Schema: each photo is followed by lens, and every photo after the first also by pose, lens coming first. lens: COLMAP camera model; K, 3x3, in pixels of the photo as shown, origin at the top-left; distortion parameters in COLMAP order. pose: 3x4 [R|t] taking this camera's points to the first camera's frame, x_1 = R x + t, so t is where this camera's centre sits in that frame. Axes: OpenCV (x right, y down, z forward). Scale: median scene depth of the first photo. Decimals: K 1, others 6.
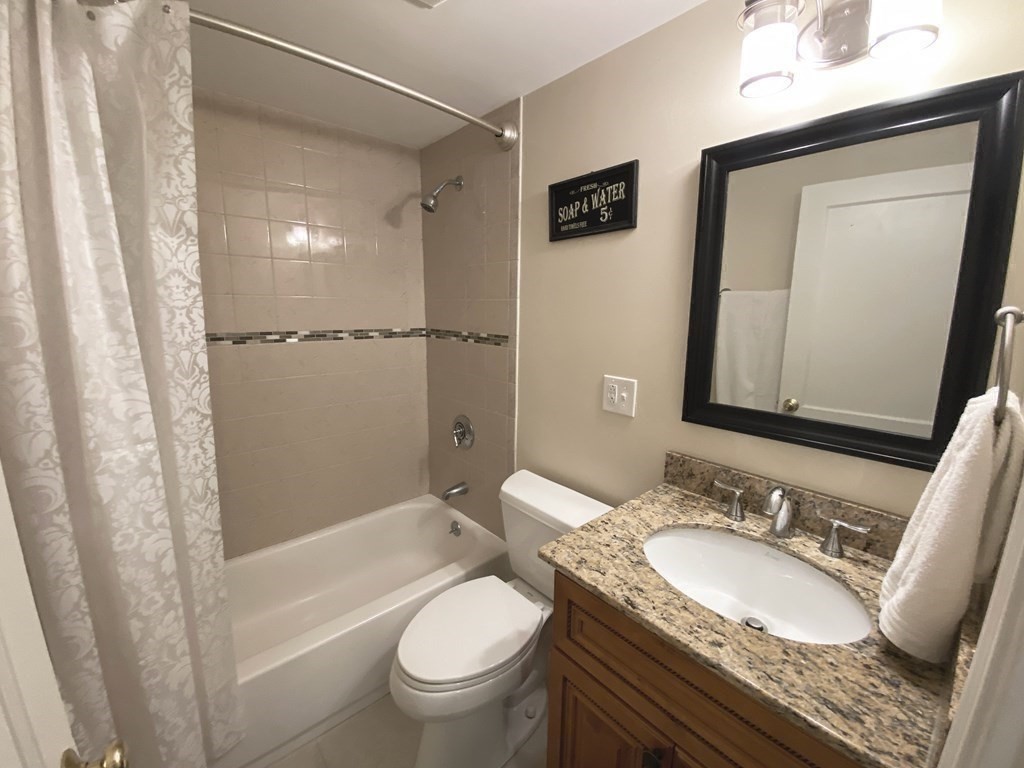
lens RADIAL K [[412.6, 0, 505.7], [0, 412.6, 379.6], [0, 0, 1]] dist [0.030273, -0.022654]
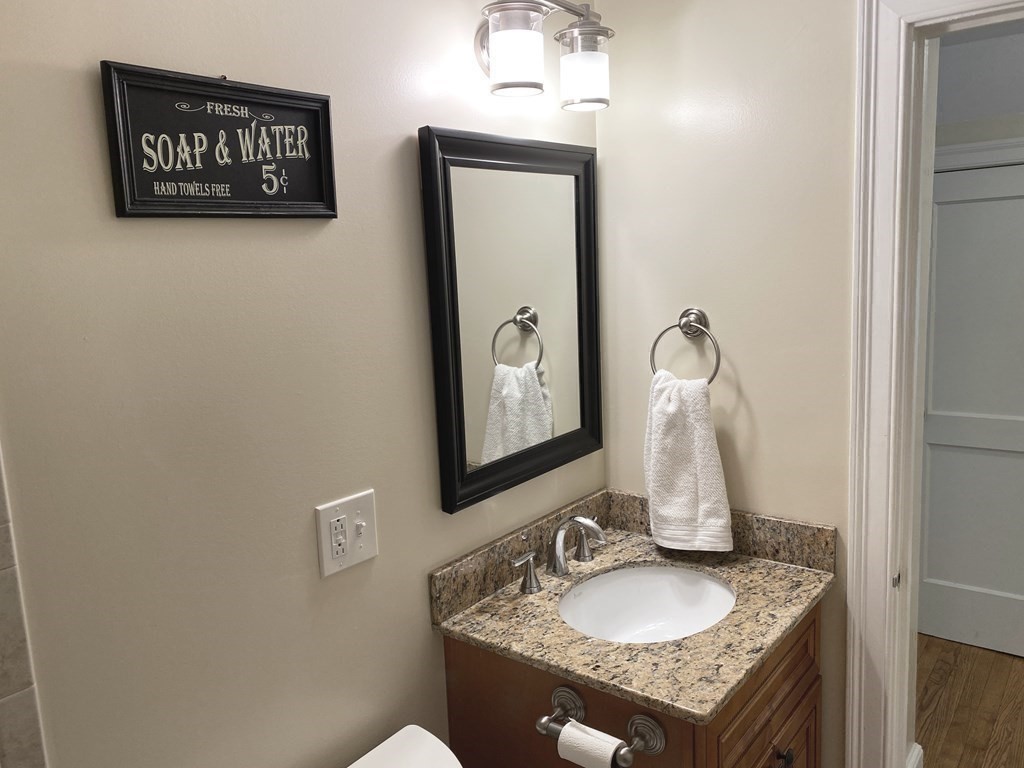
lens RADIAL K [[794.9, 0, 507.6], [0, 794.9, 382.2], [0, 0, 1]] dist [0.071055, -0.104760]
pose [[-0.190844, -0.148412, 0.970336, -0.746163], [0.222017, 0.956363, 0.189941, -0.303922], [-0.956184, 0.251680, -0.149567, 0.973468]]
